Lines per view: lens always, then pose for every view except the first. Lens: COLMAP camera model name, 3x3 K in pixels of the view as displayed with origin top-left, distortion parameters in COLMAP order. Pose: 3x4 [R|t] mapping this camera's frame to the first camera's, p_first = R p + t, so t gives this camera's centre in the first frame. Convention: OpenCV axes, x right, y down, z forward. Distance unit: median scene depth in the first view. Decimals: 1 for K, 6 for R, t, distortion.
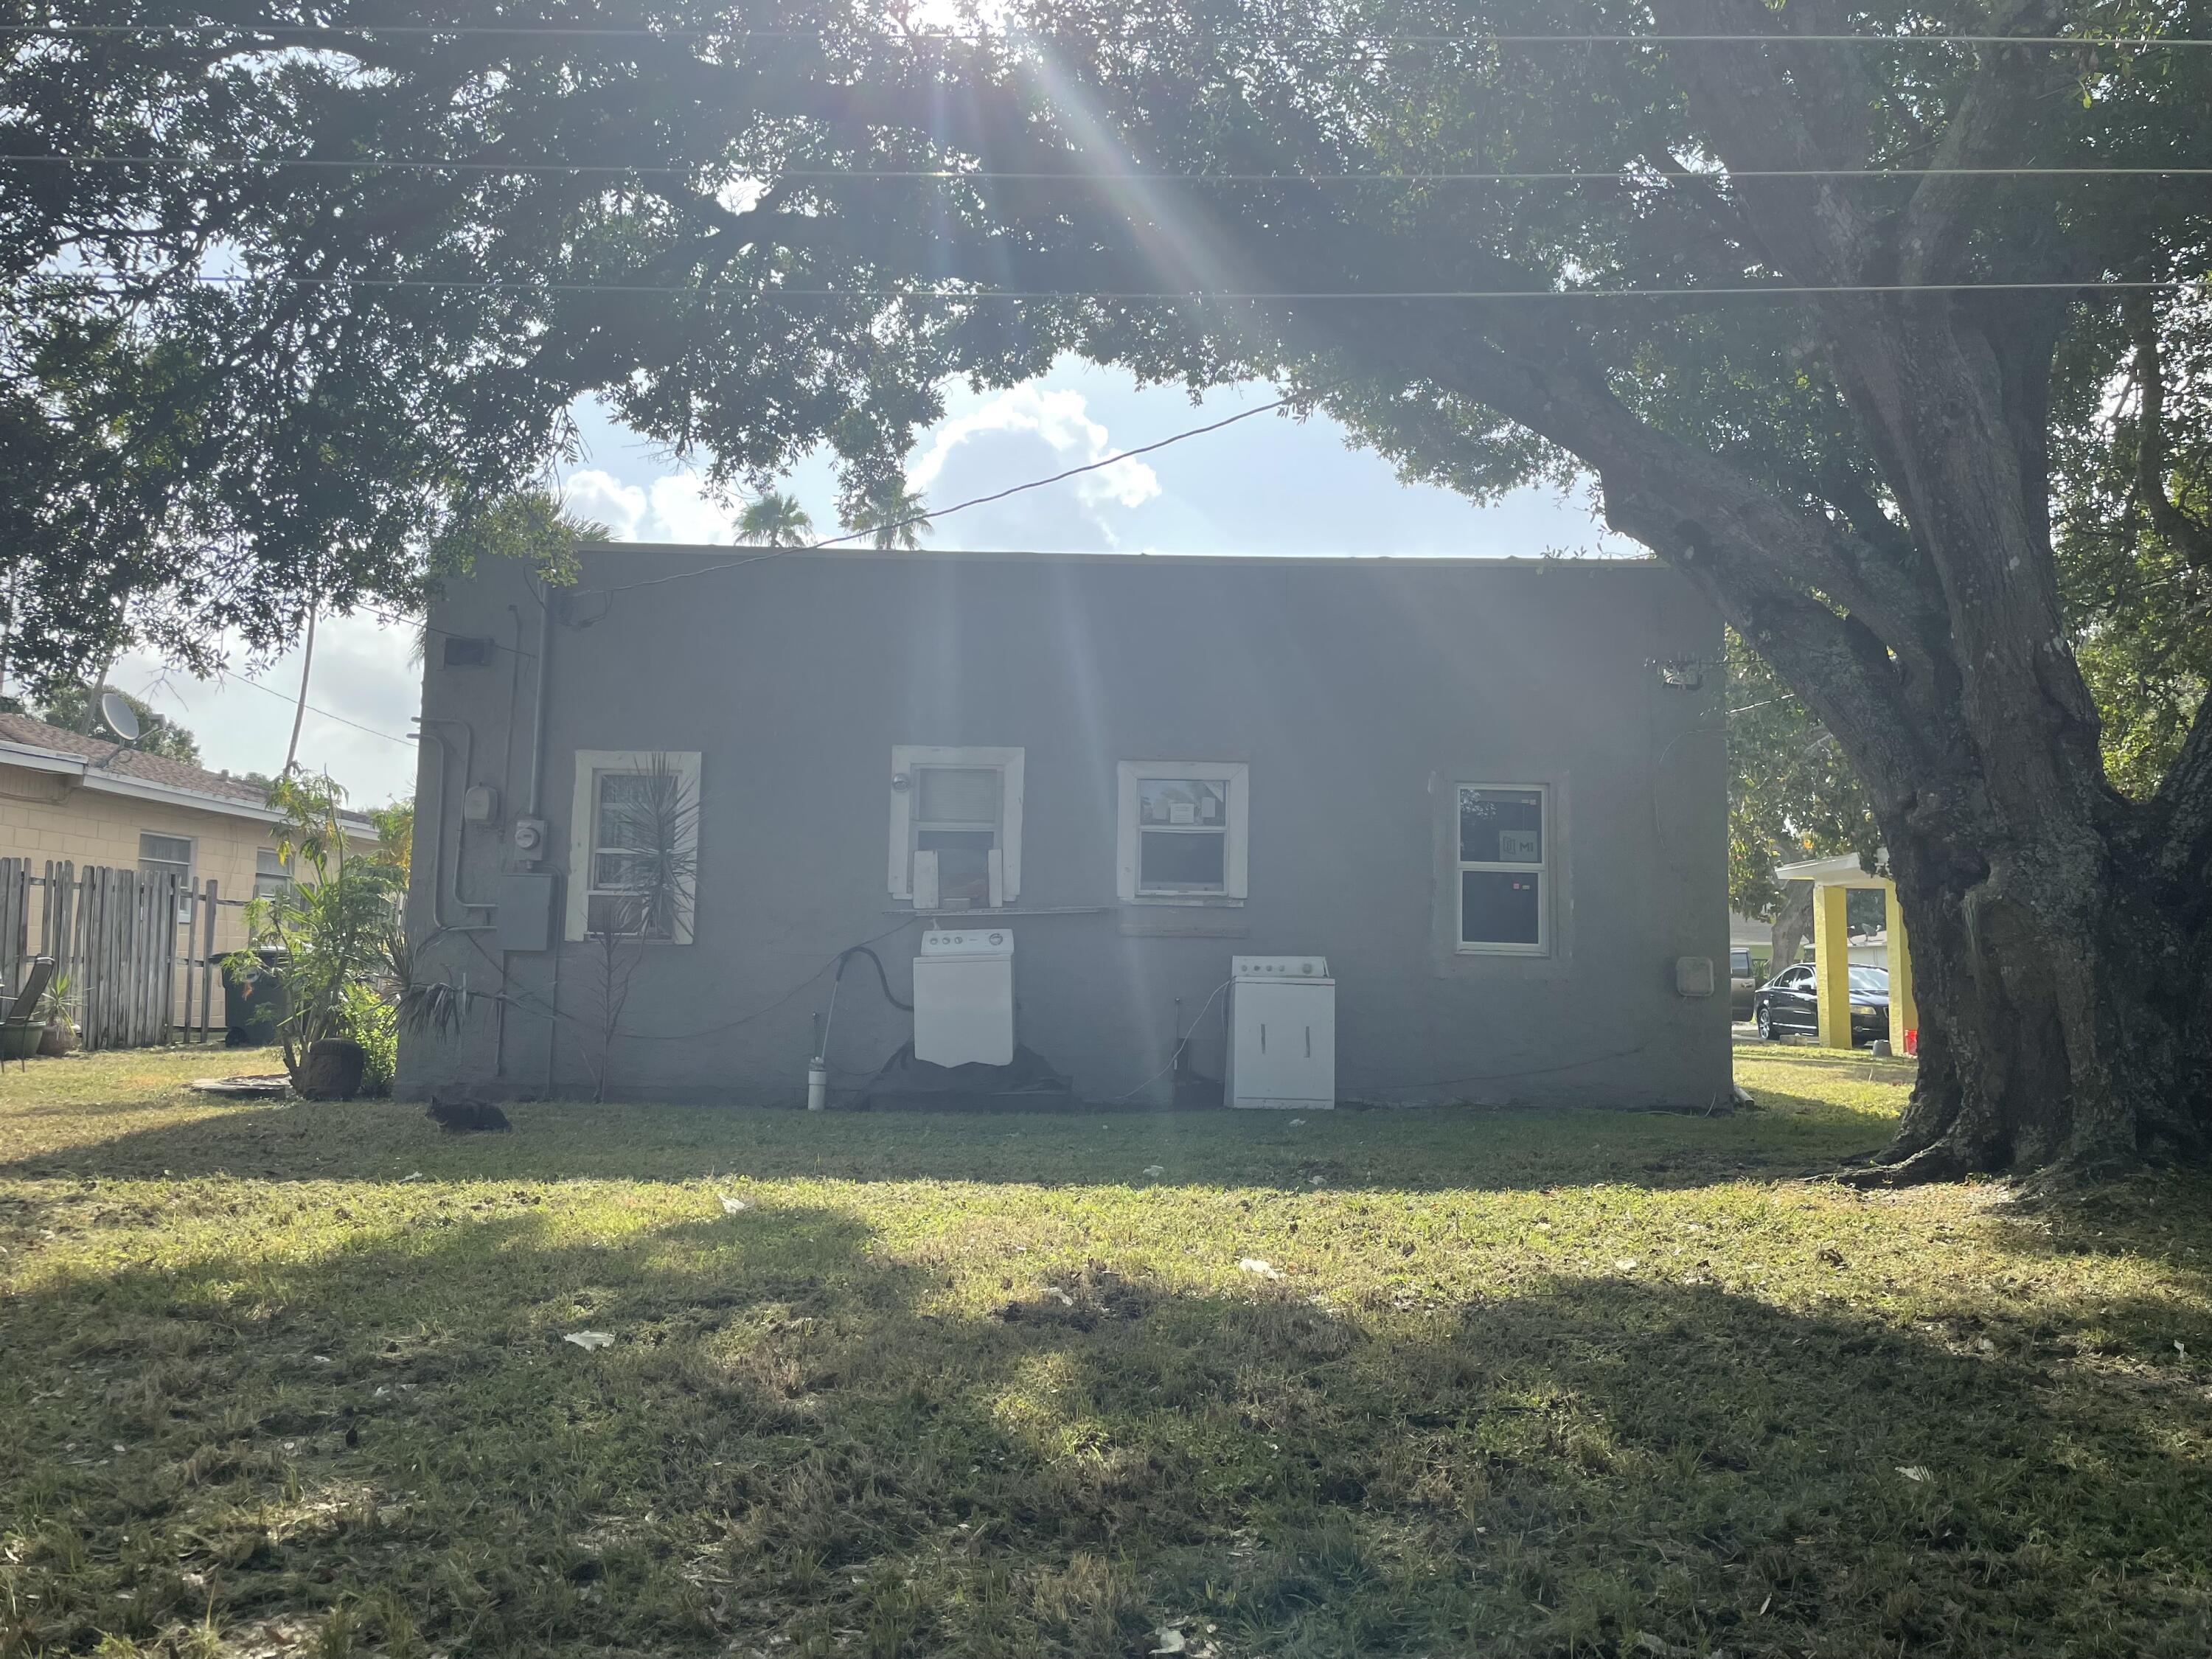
lens RADIAL K [[1680.9, 0, 1103.6], [0, 1680.9, 832.5], [0, 0, 1]] dist [0.077199, -0.101992]
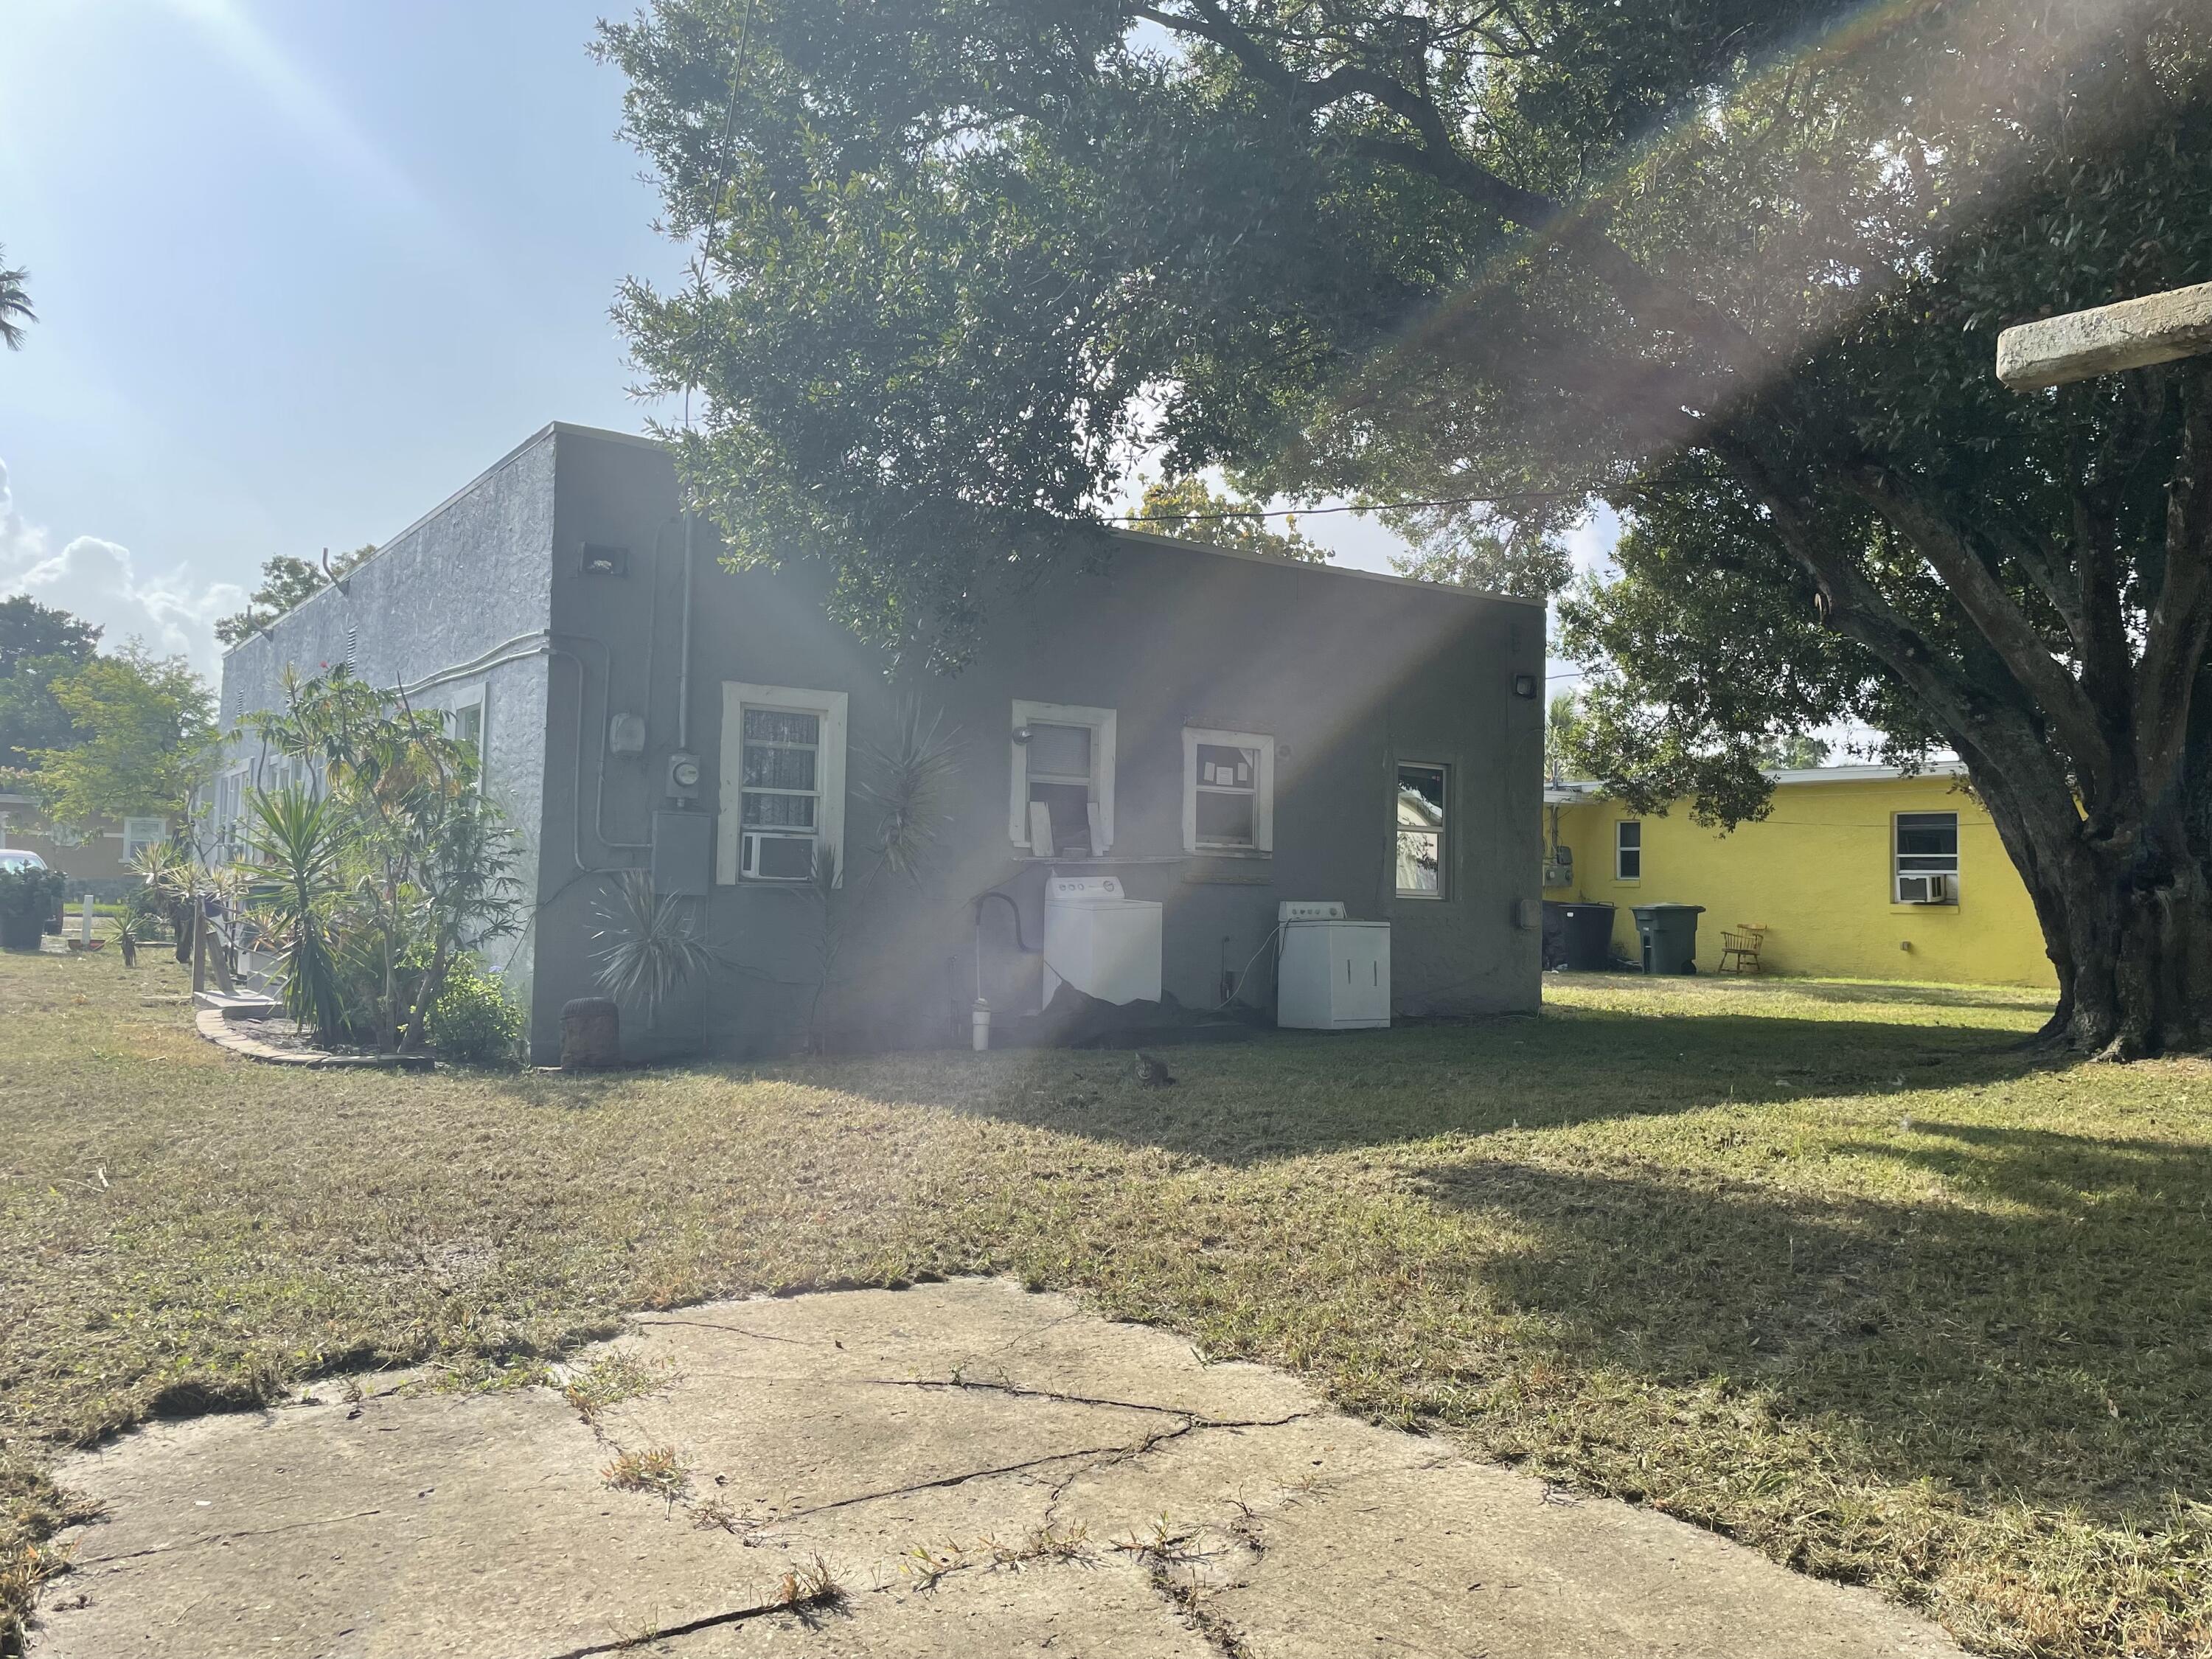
lens RADIAL K [[1680.9, 0, 1107.3], [0, 1680.9, 828.9], [0, 0, 1]] dist [0.077199, -0.101992]
pose [[0.816486, 0.024302, 0.576854, -0.681843], [-0.060292, 0.997240, 0.043326, -0.020673], [-0.574209, -0.070155, 0.815698, 0.108265]]
